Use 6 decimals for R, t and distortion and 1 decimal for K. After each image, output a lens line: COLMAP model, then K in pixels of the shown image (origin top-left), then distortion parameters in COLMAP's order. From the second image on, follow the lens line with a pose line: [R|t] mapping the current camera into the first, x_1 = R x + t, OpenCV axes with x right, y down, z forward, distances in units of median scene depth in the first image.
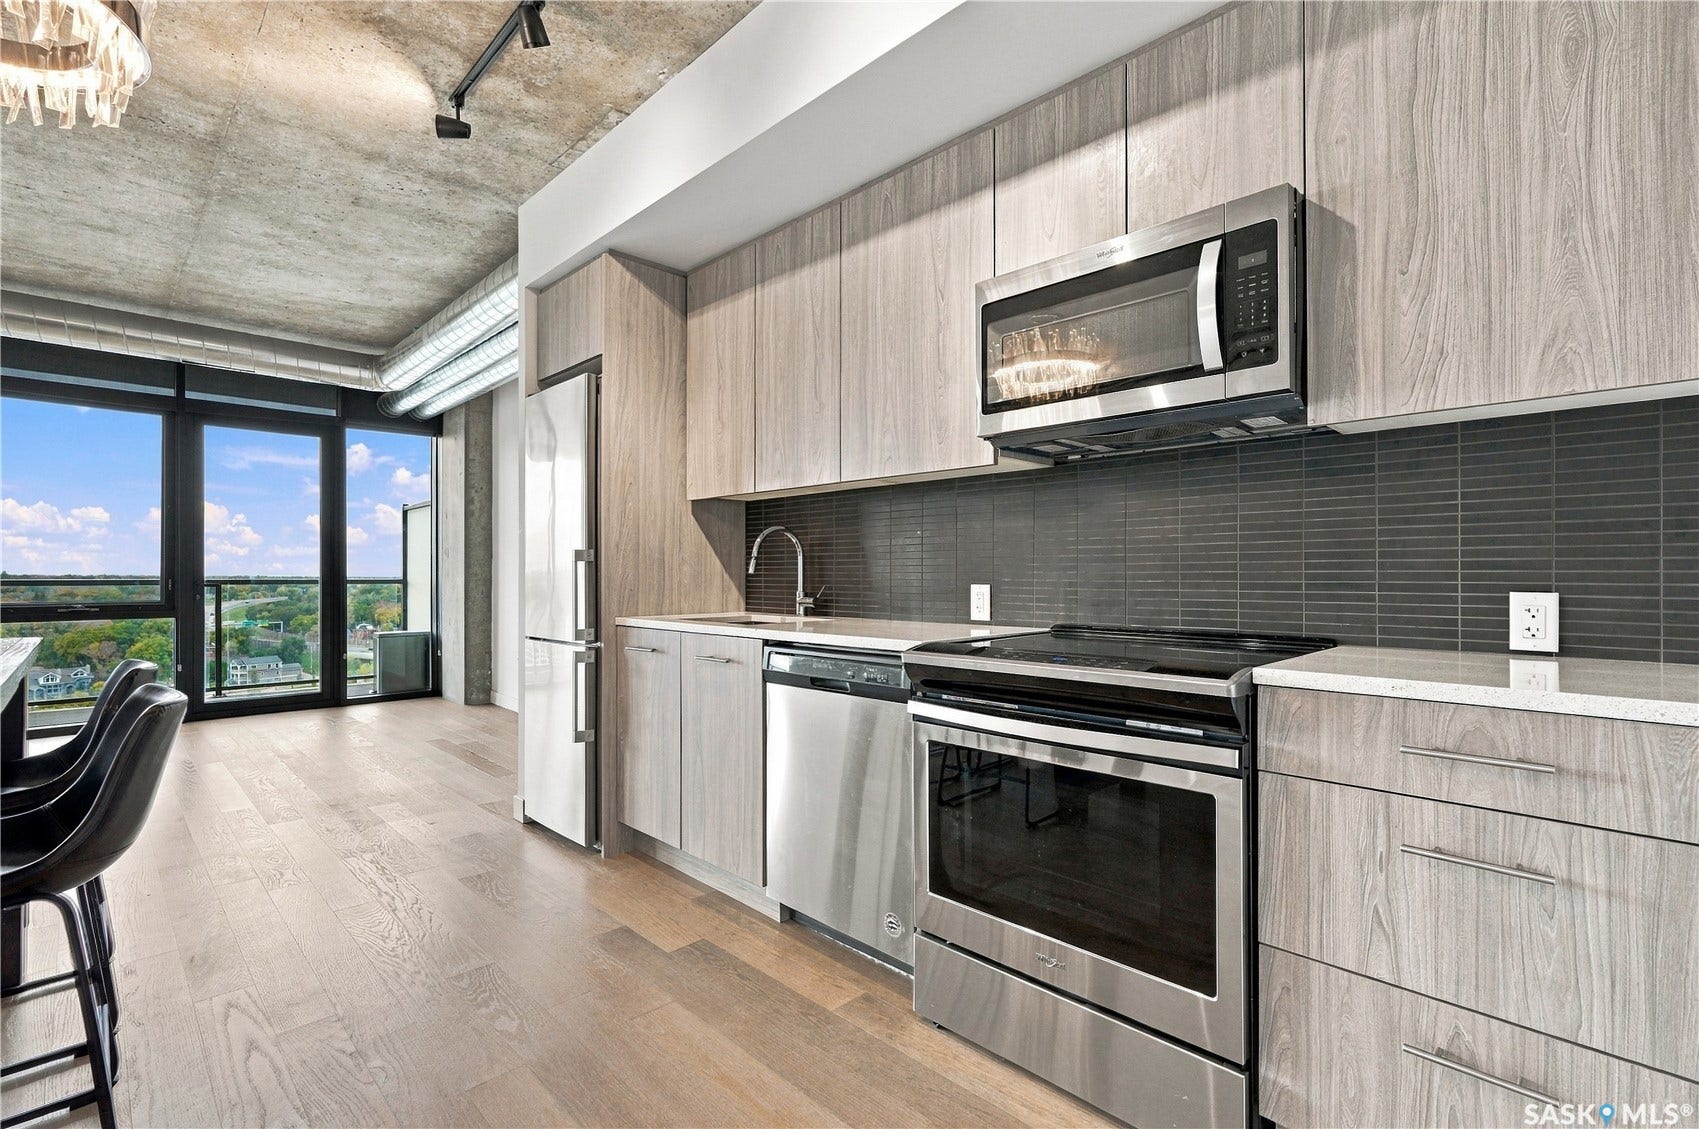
lens RADIAL K [[768.9, 0, 845.9], [0, 768.9, 572.6], [0, 0, 1]] dist [0.001891, 0.000867]
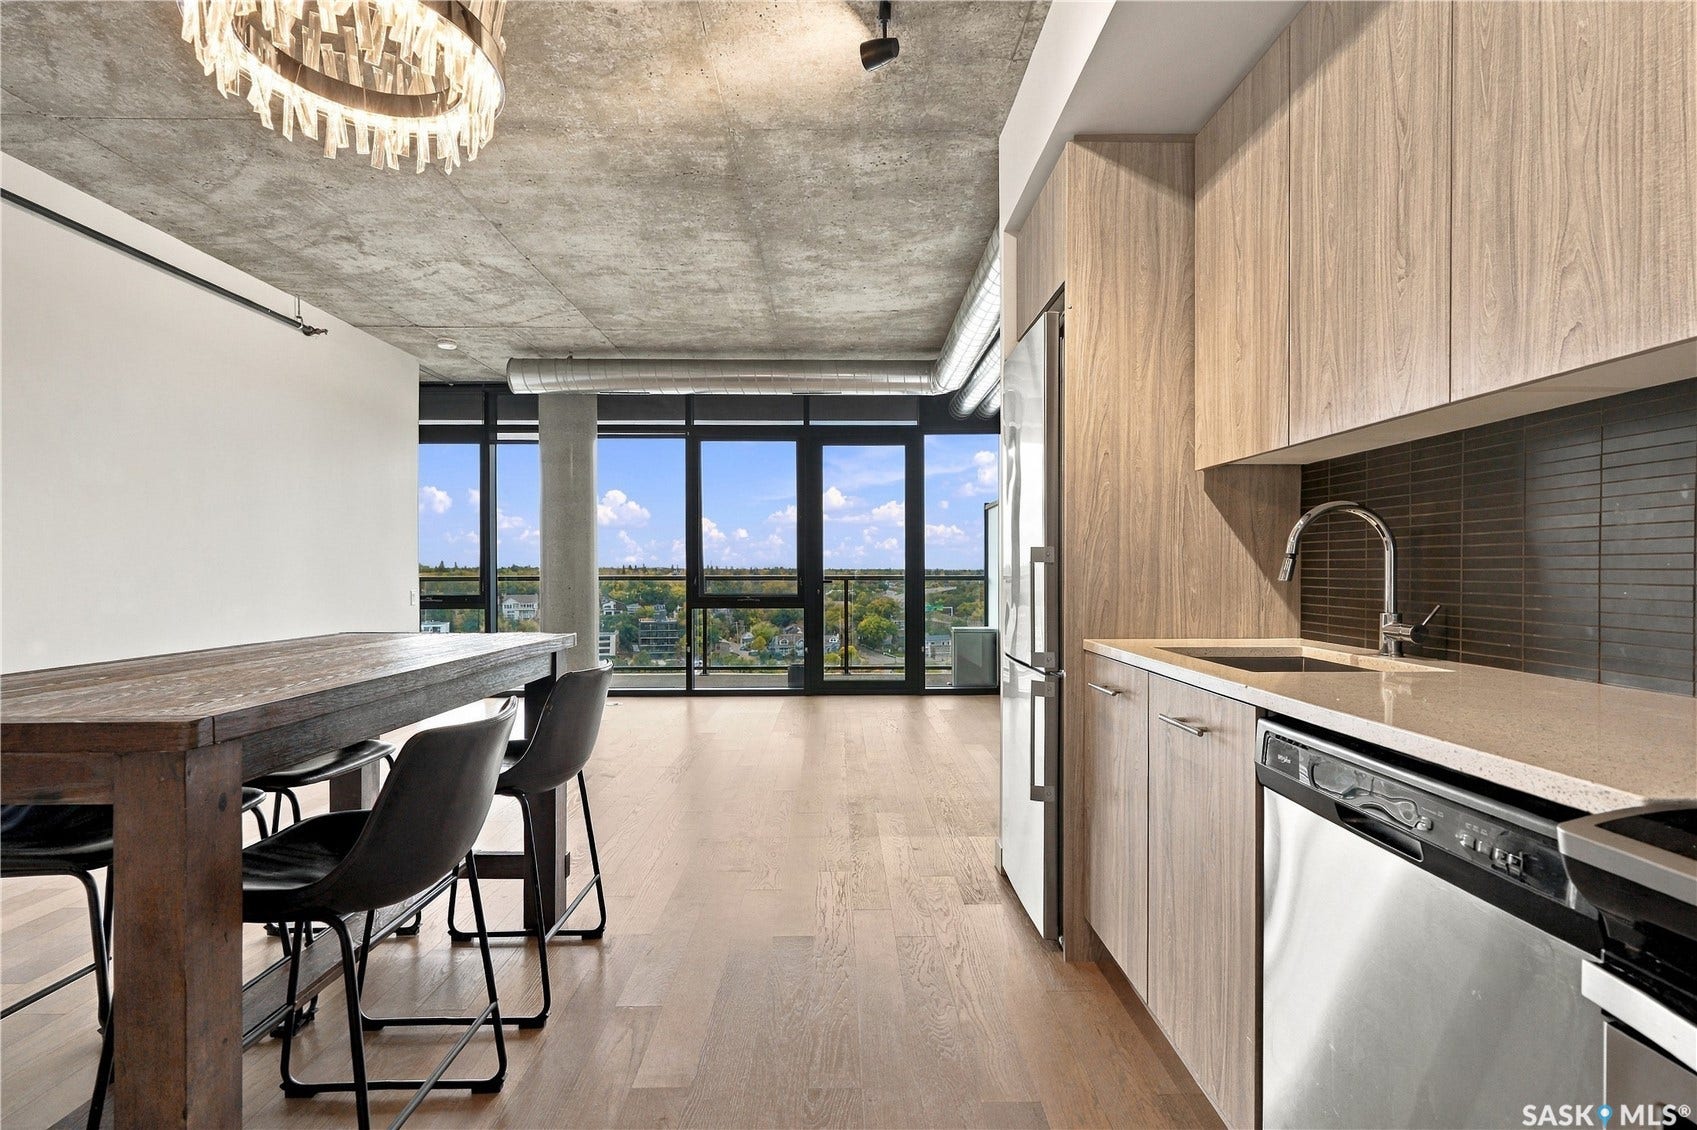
lens RADIAL K [[778.9, 0, 852.3], [0, 778.9, 575.1], [0, 0, 1]] dist [0.001318, 0.003207]
pose [[0.723426, 0.004259, -0.690389, 0.060085], [0.003948, 0.999939, 0.010305, -0.012322], [0.690391, -0.010180, 0.723365, 0.355068]]
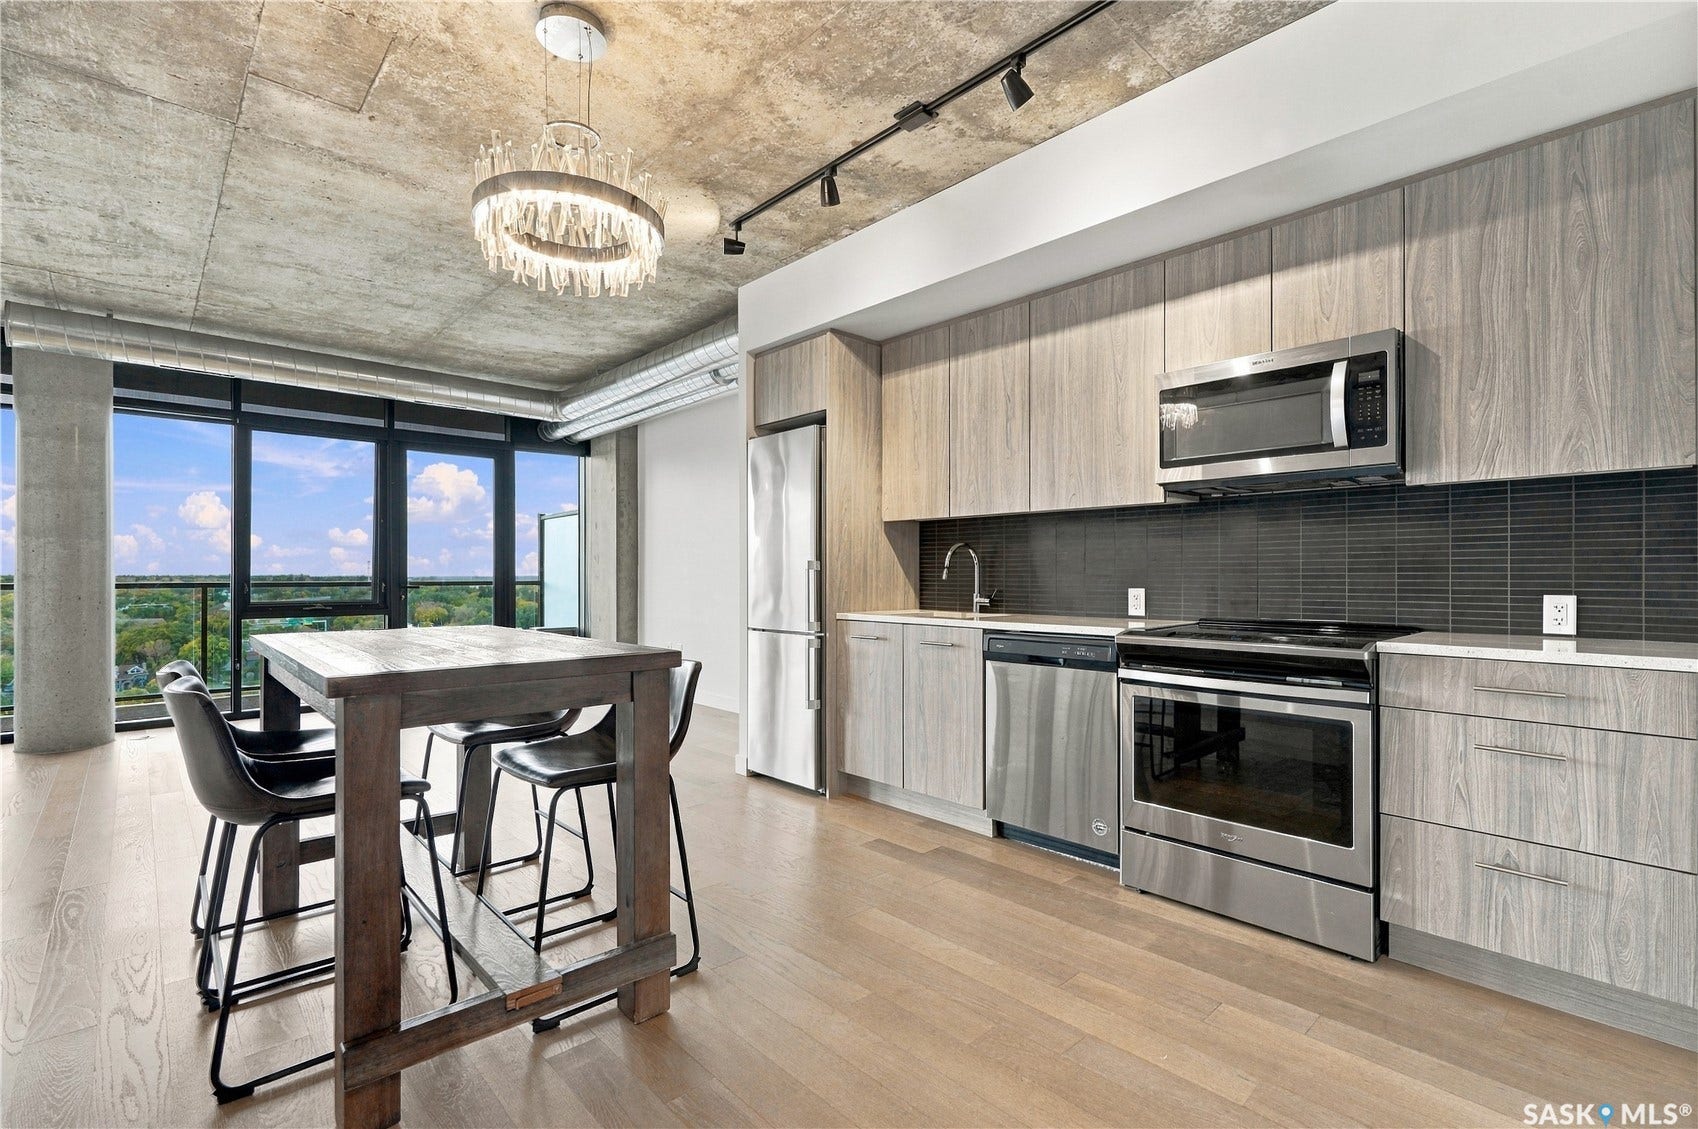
lens RADIAL K [[779.3, 0, 841.7], [0, 779.3, 573.7], [0, 0, 1]] dist [0.001318, 0.003207]
pose [[0.999319, 0.000800, -0.036893, -0.272886], [-0.000811, 1.000000, -0.000282, -0.009078], [0.036893, 0.000312, 0.999319, -0.346700]]
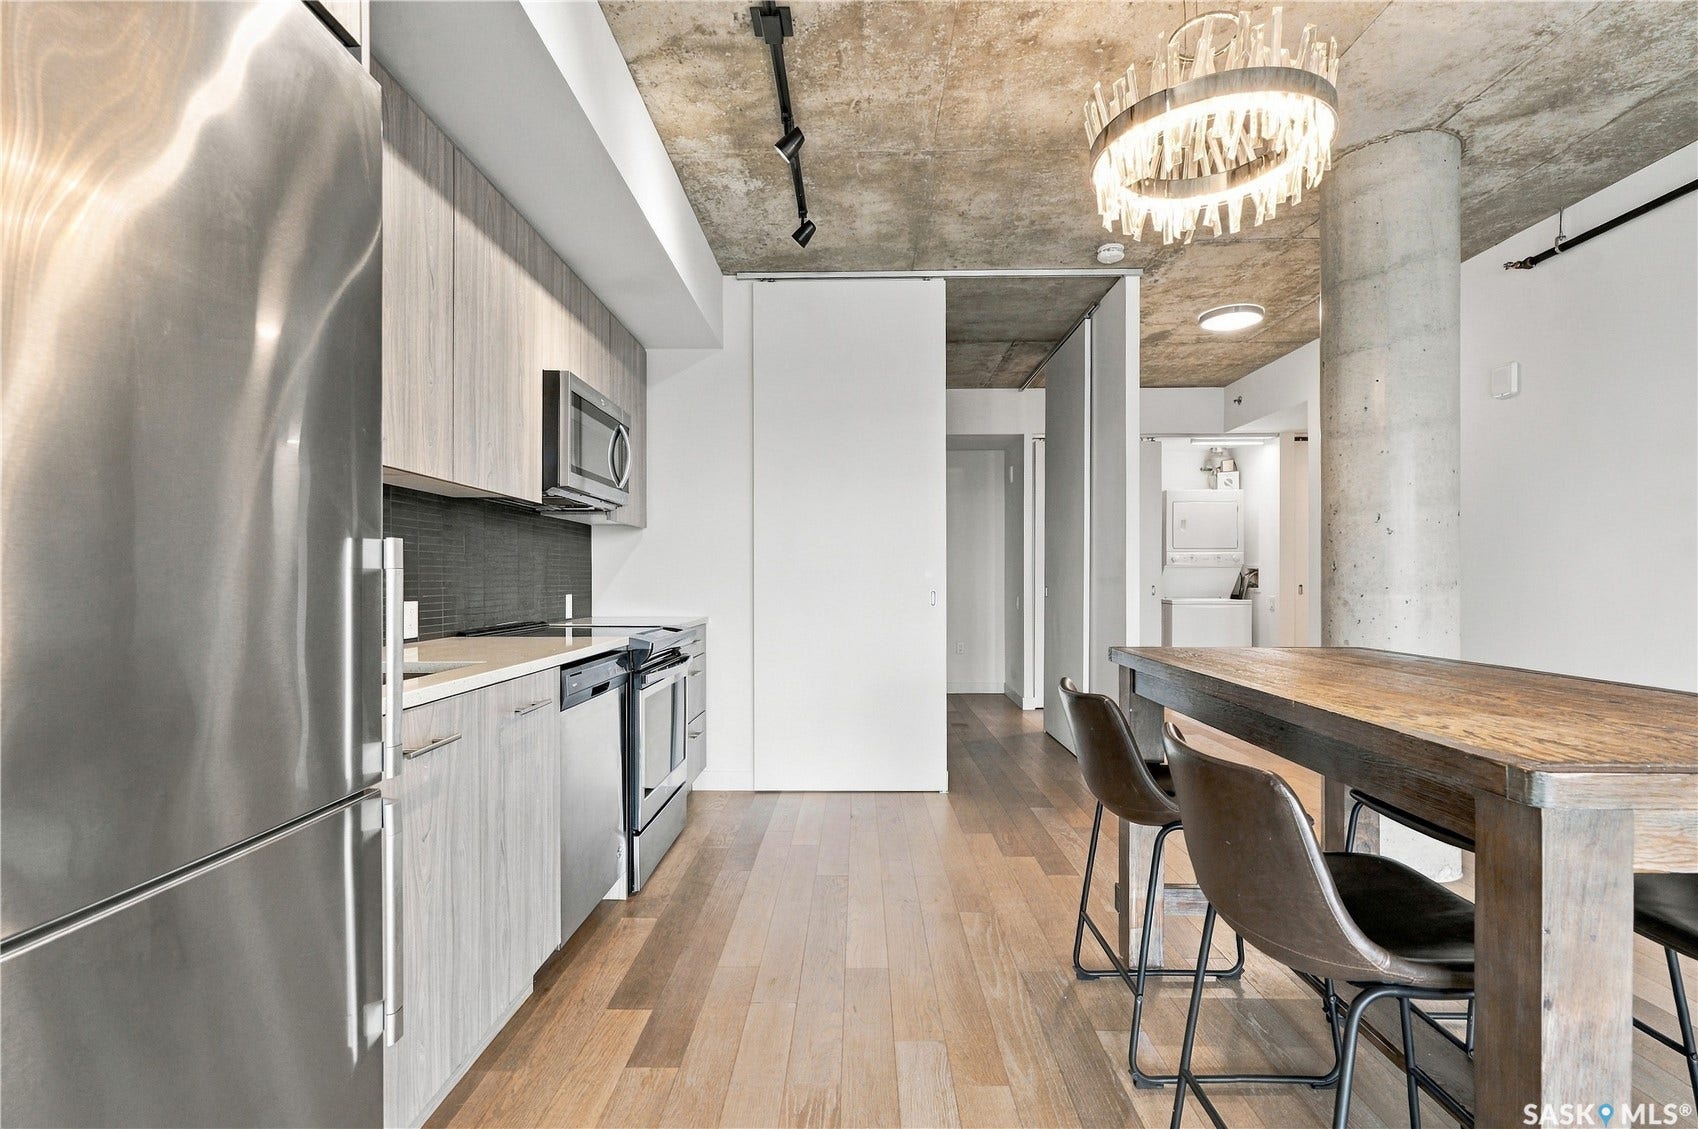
lens RADIAL K [[779.3, 0, 851.0], [0, 779.3, 577.5], [0, 0, 1]] dist [0.001318, 0.003207]
pose [[-0.700682, -0.003791, 0.713463, -0.885350], [0.000681, 0.999982, 0.005982, -0.022053], [-0.713473, 0.004677, -0.700667, 1.239942]]
